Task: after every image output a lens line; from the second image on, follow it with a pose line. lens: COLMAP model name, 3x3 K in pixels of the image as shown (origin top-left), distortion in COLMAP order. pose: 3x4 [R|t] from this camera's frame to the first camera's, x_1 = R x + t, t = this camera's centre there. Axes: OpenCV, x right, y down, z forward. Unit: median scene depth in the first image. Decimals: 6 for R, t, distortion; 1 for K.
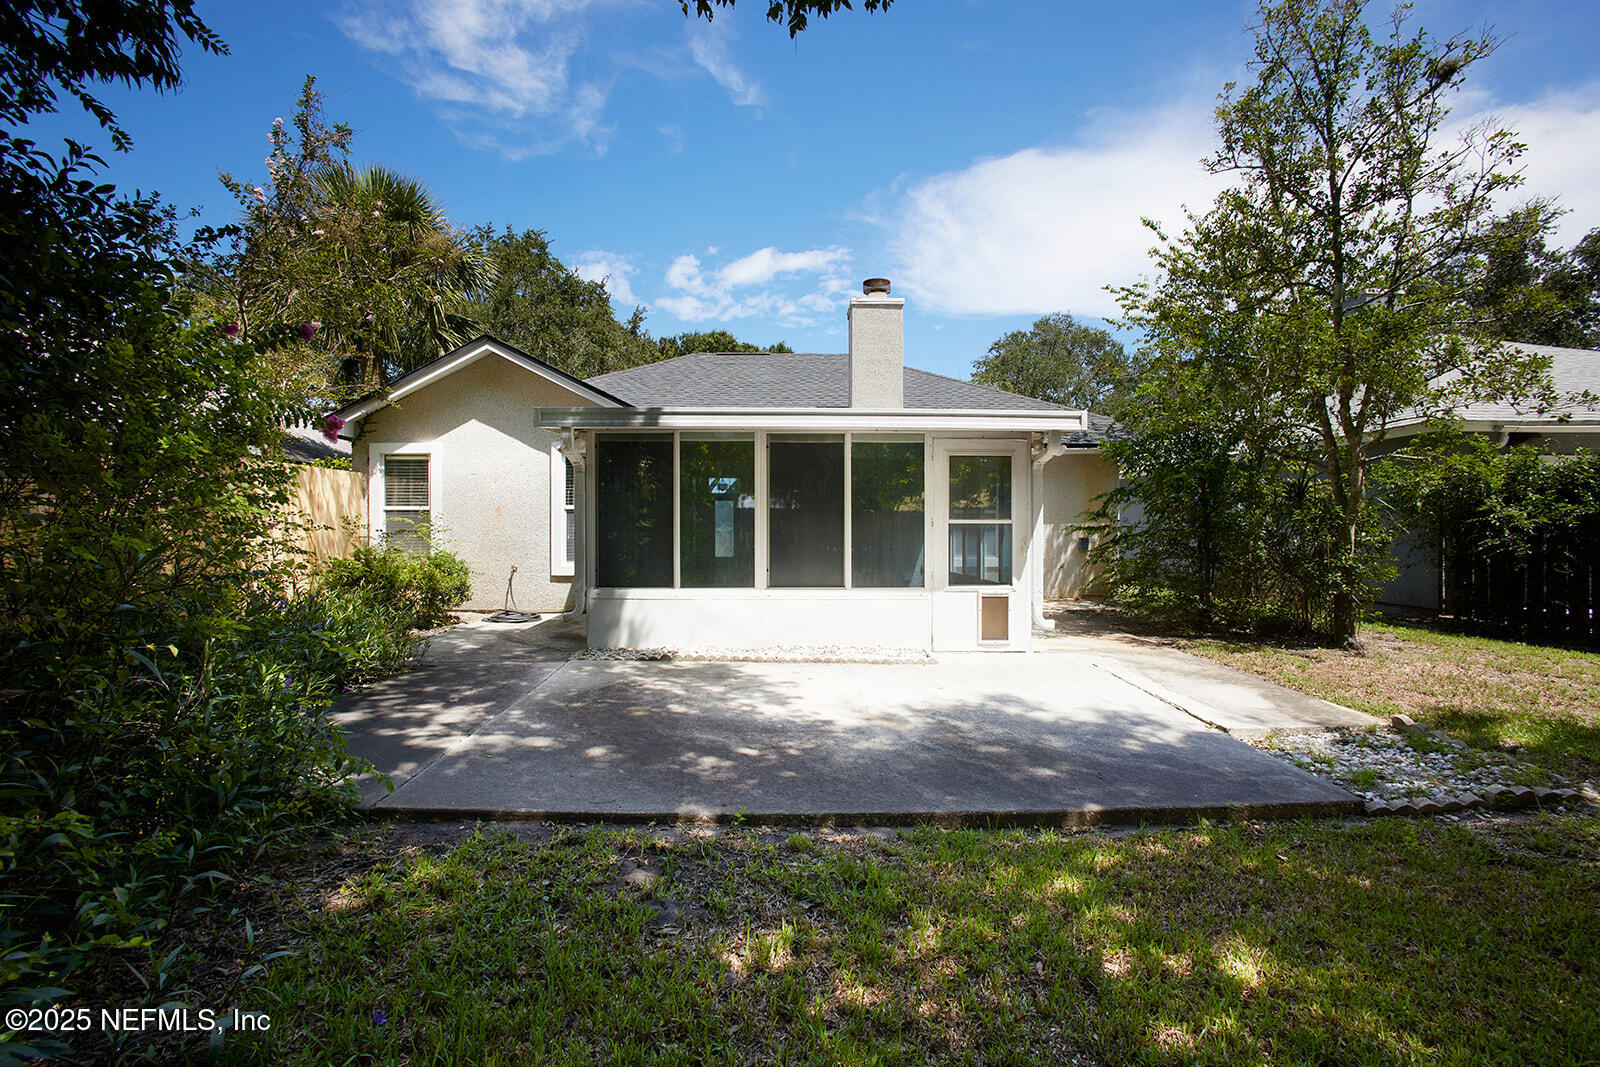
lens RADIAL K [[729.4, 0, 796.0], [0, 729.4, 535.1], [0, 0, 1]] dist [-0.075900, 0.036594]
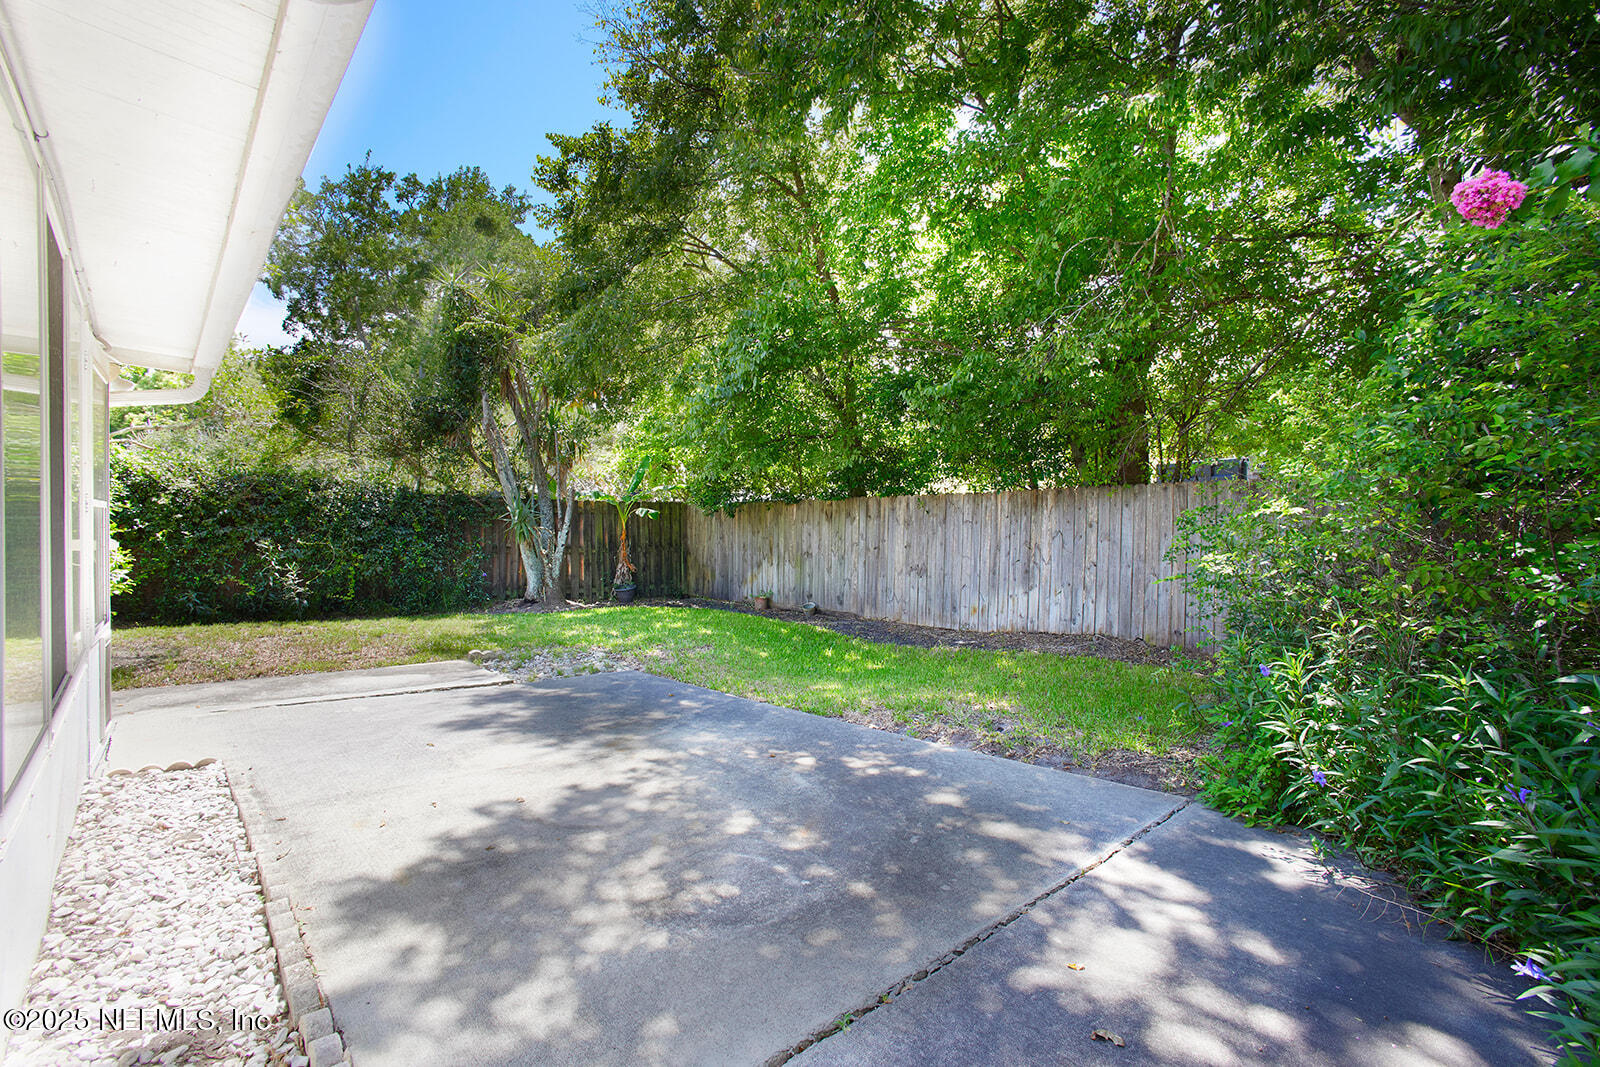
lens RADIAL K [[729.4, 0, 796.0], [0, 729.4, 535.1], [0, 0, 1]] dist [-0.075900, 0.036594]
pose [[-0.642664, -0.010072, 0.766082, -0.746714], [0.000087, 0.999913, 0.013219, -0.005348], [-0.766148, 0.008562, -0.642607, 1.562605]]
